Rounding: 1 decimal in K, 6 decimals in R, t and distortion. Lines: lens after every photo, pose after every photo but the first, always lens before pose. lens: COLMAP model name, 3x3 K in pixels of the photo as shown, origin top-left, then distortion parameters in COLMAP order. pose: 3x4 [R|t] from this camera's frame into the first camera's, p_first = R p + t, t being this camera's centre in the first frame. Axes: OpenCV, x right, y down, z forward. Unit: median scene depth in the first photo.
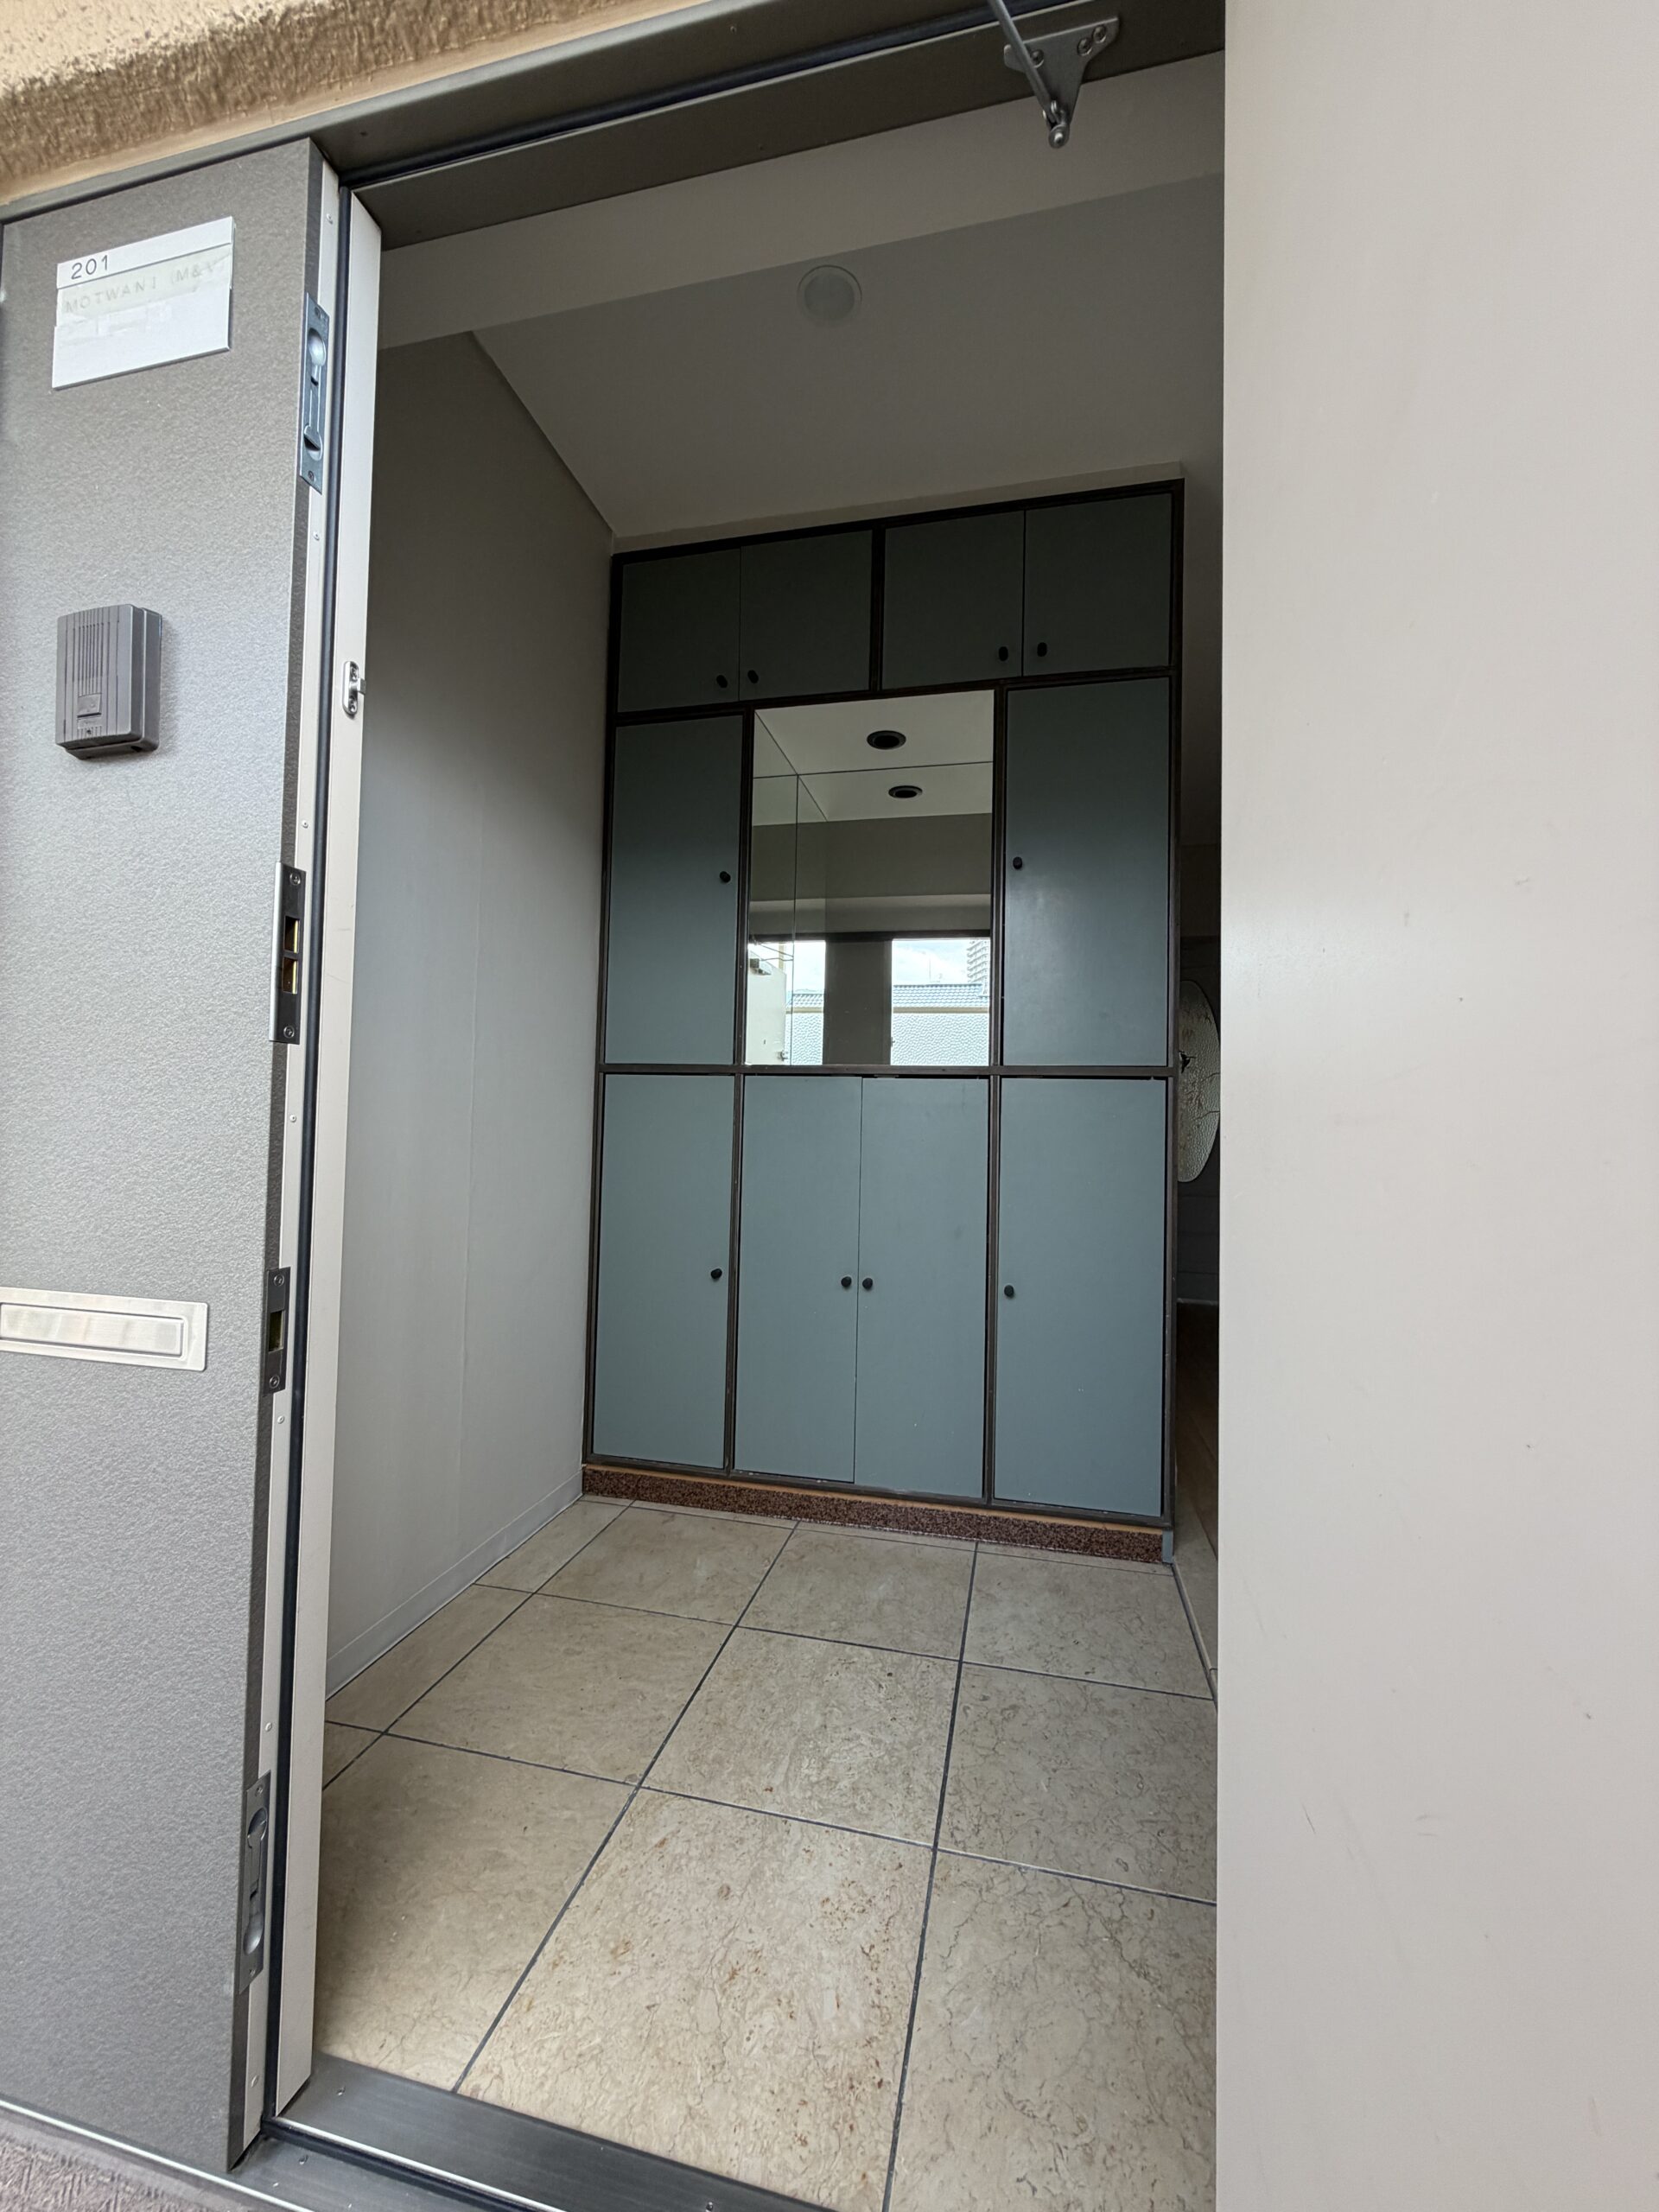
lens RADIAL K [[884.6, 0, 824.6], [0, 884.6, 1107.0], [0, 0, 1]] dist [-0.005281, 0.000587]
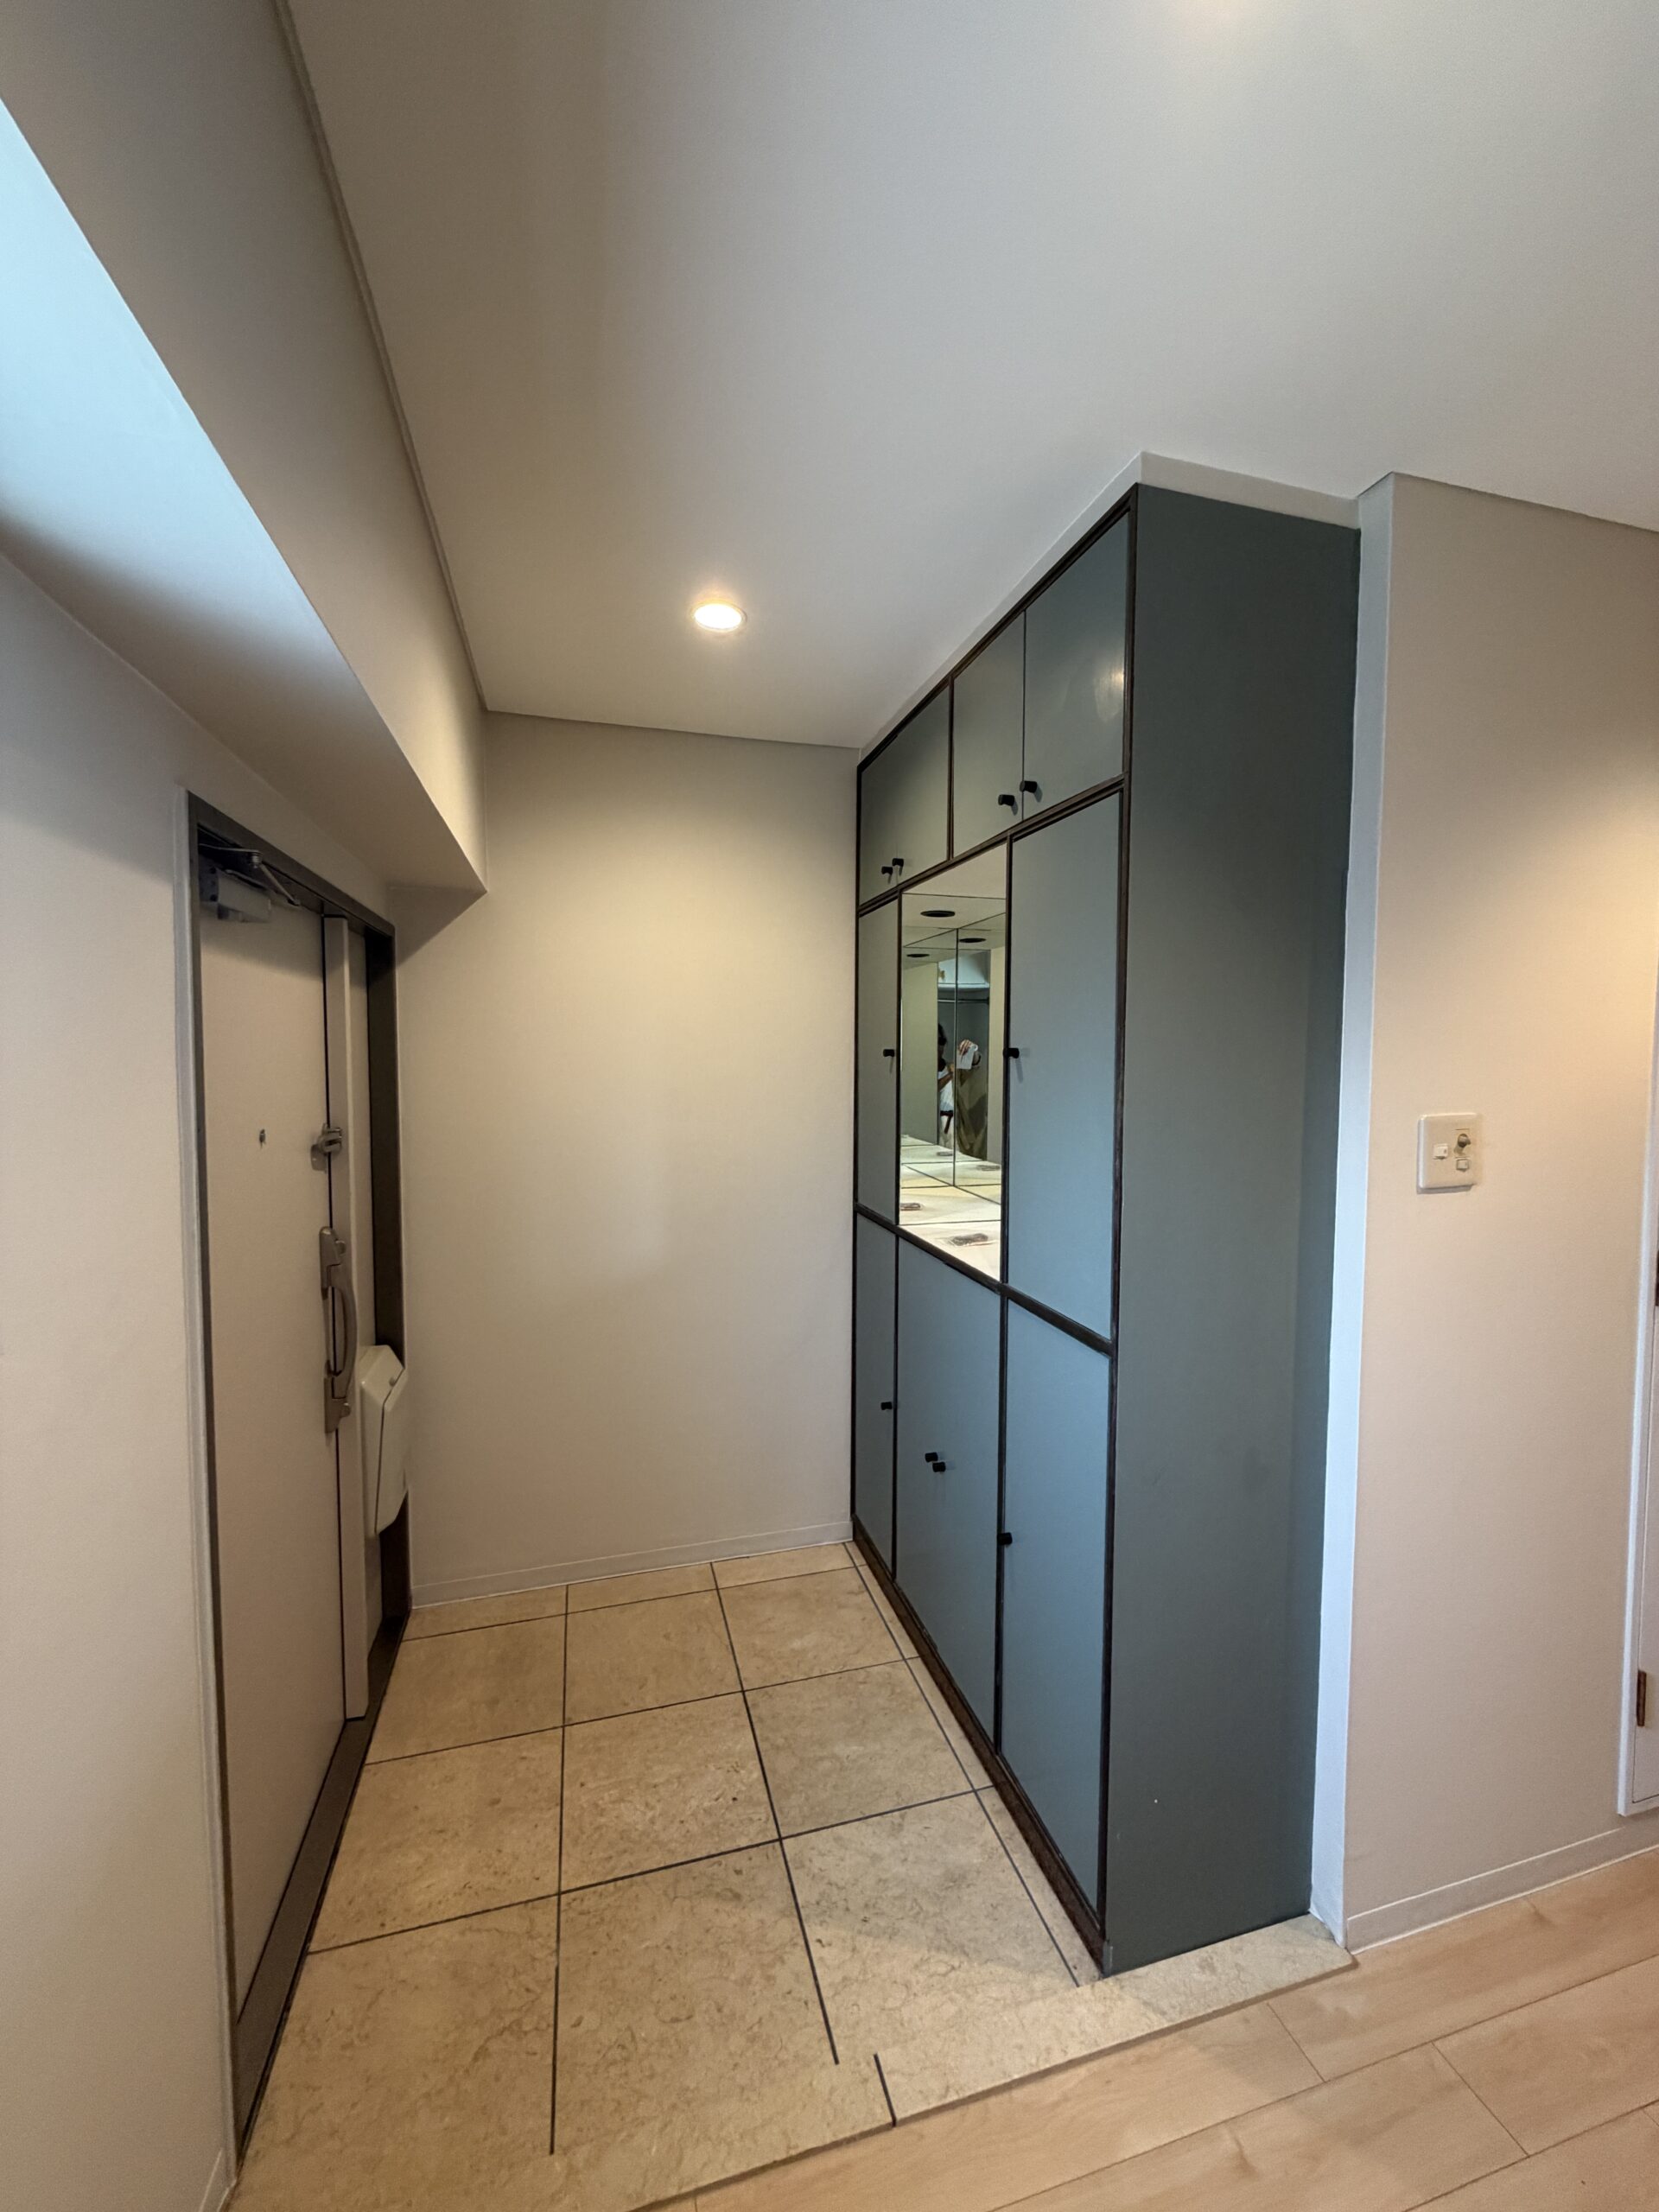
lens RADIAL K [[884.6, 0, 829.8], [0, 884.6, 1101.7], [0, 0, 1]] dist [-0.005281, 0.000587]
pose [[0.481602, 0.028802, -0.875916, 1.136097], [0.031226, 0.998261, 0.049994, -0.356350], [0.875833, -0.051428, 0.479866, 0.569803]]
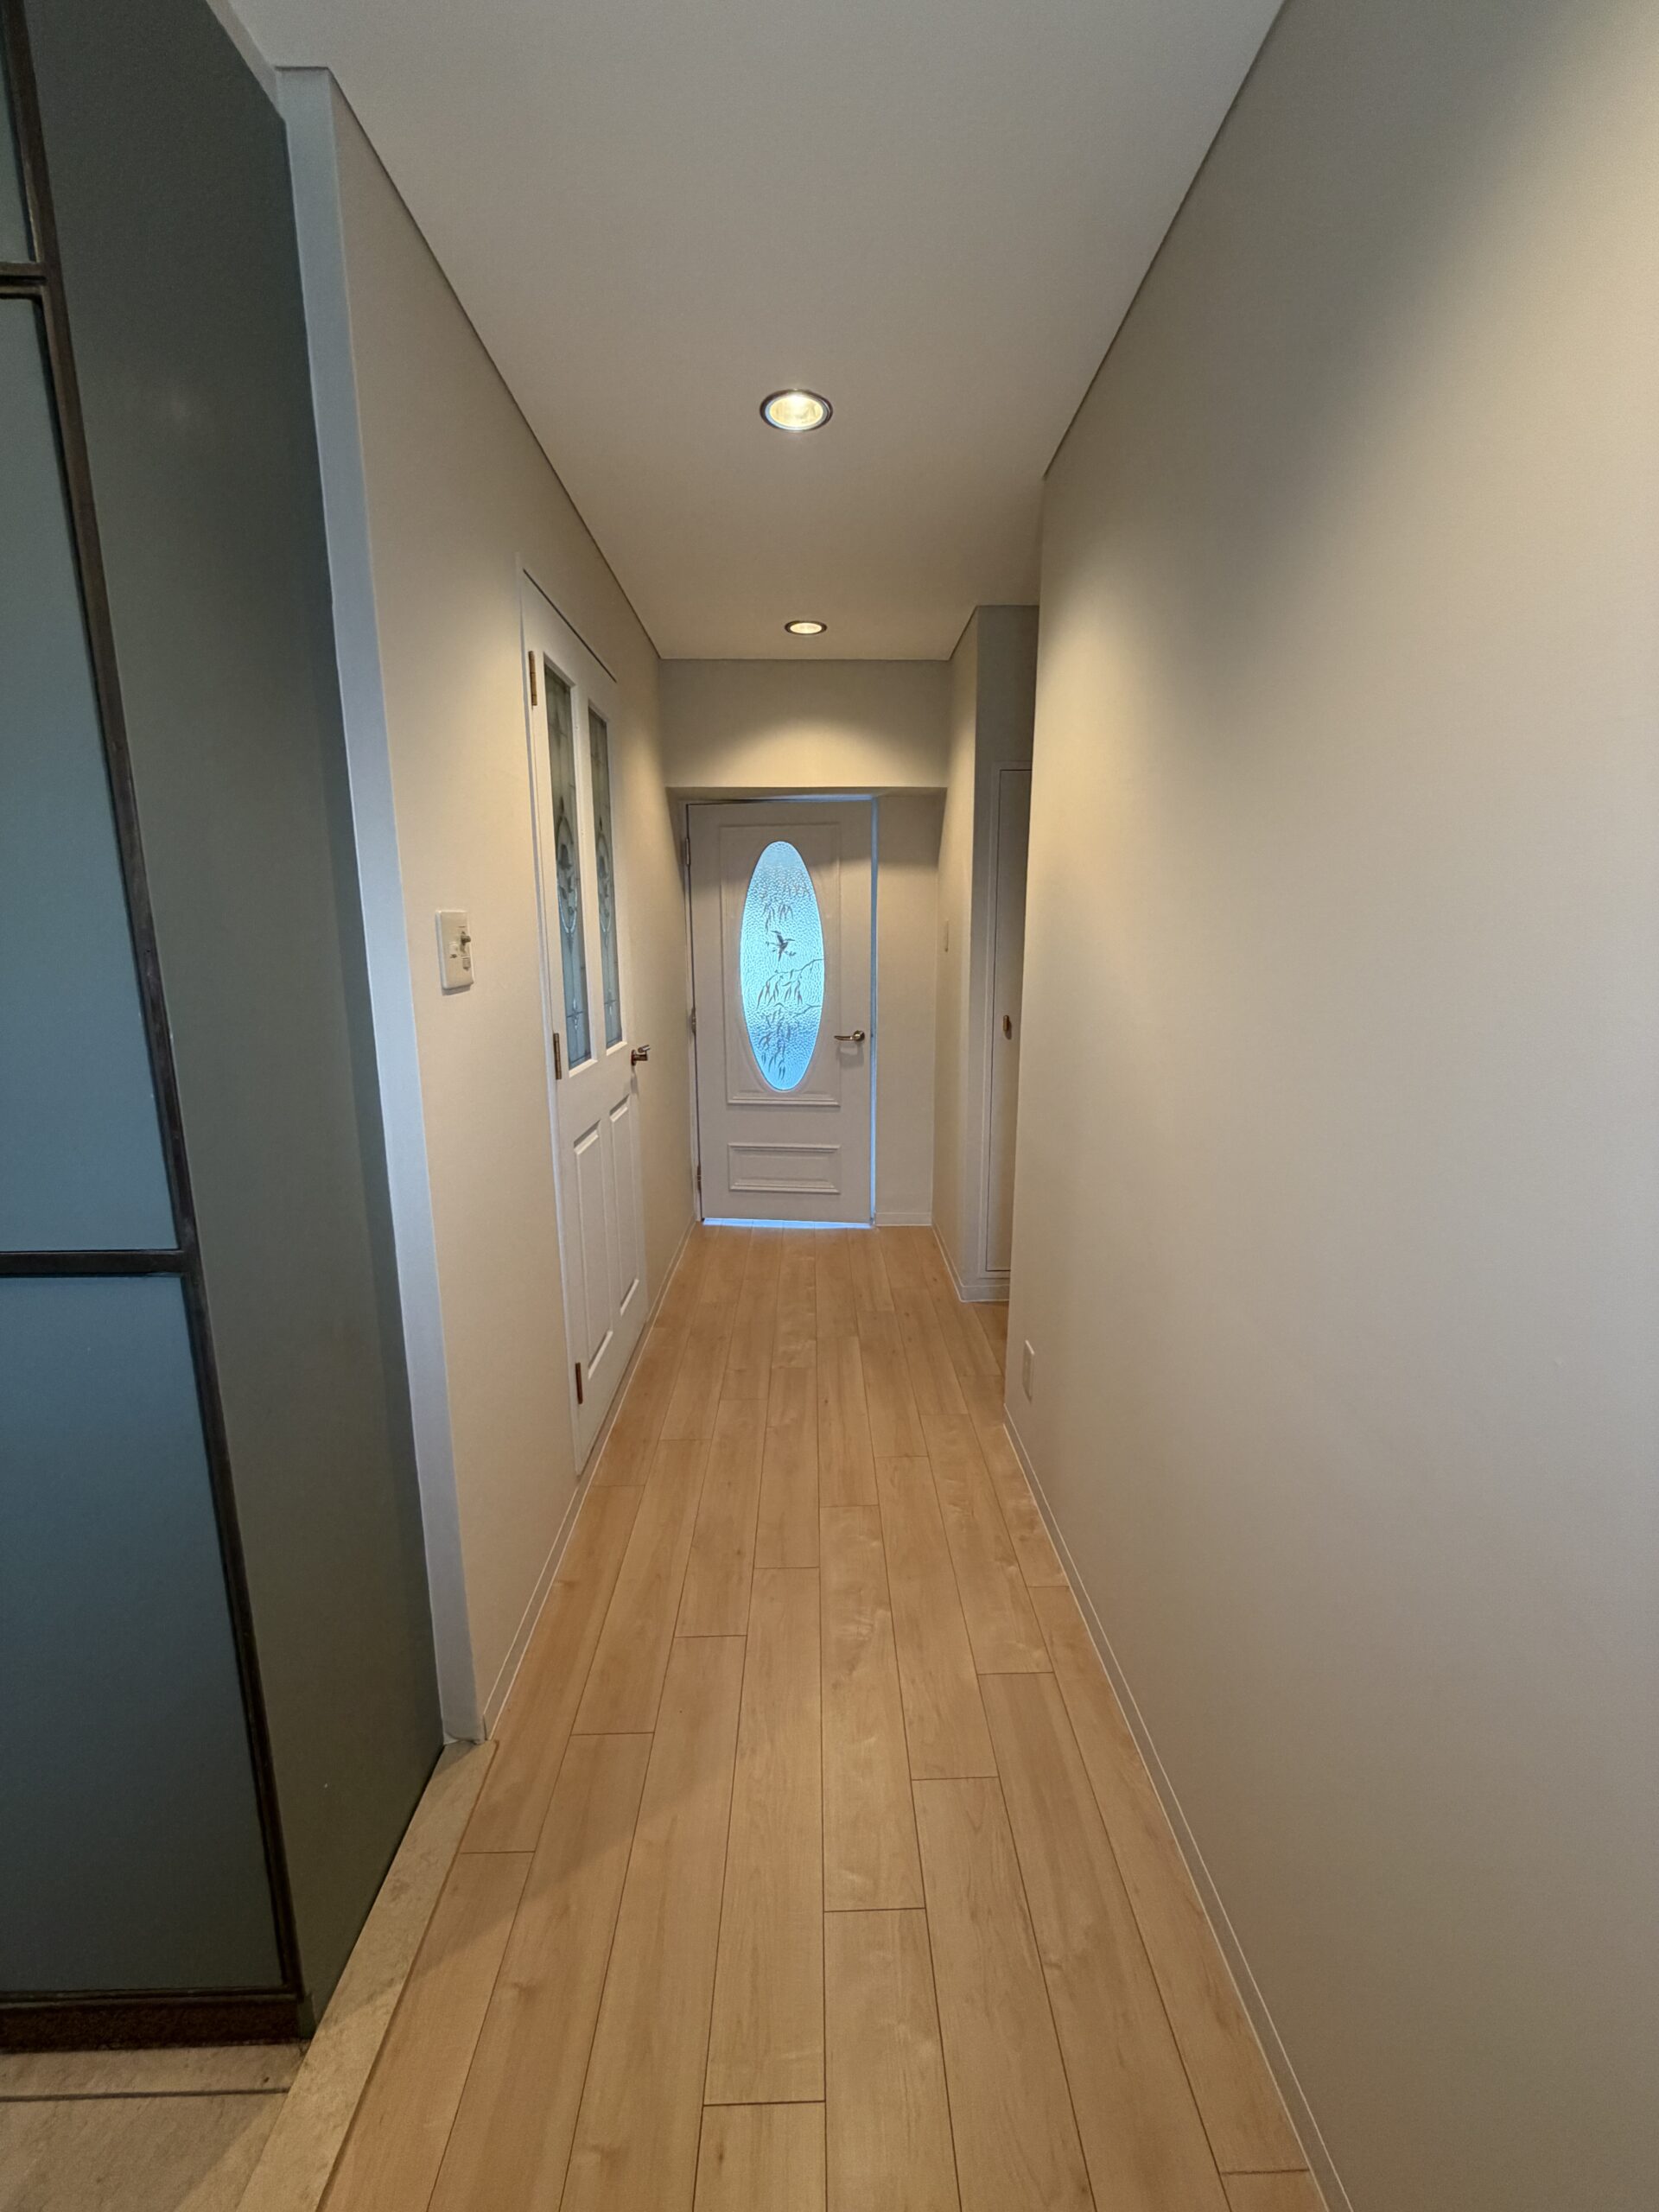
lens RADIAL K [[884.6, 0, 837.9], [0, 884.6, 1101.1], [0, 0, 1]] dist [-0.005281, 0.000587]
pose [[0.964779, -0.070908, 0.253324, 0.769197], [0.013337, 0.974933, 0.222099, -0.280305], [-0.262722, -0.210898, 0.941541, 0.592383]]
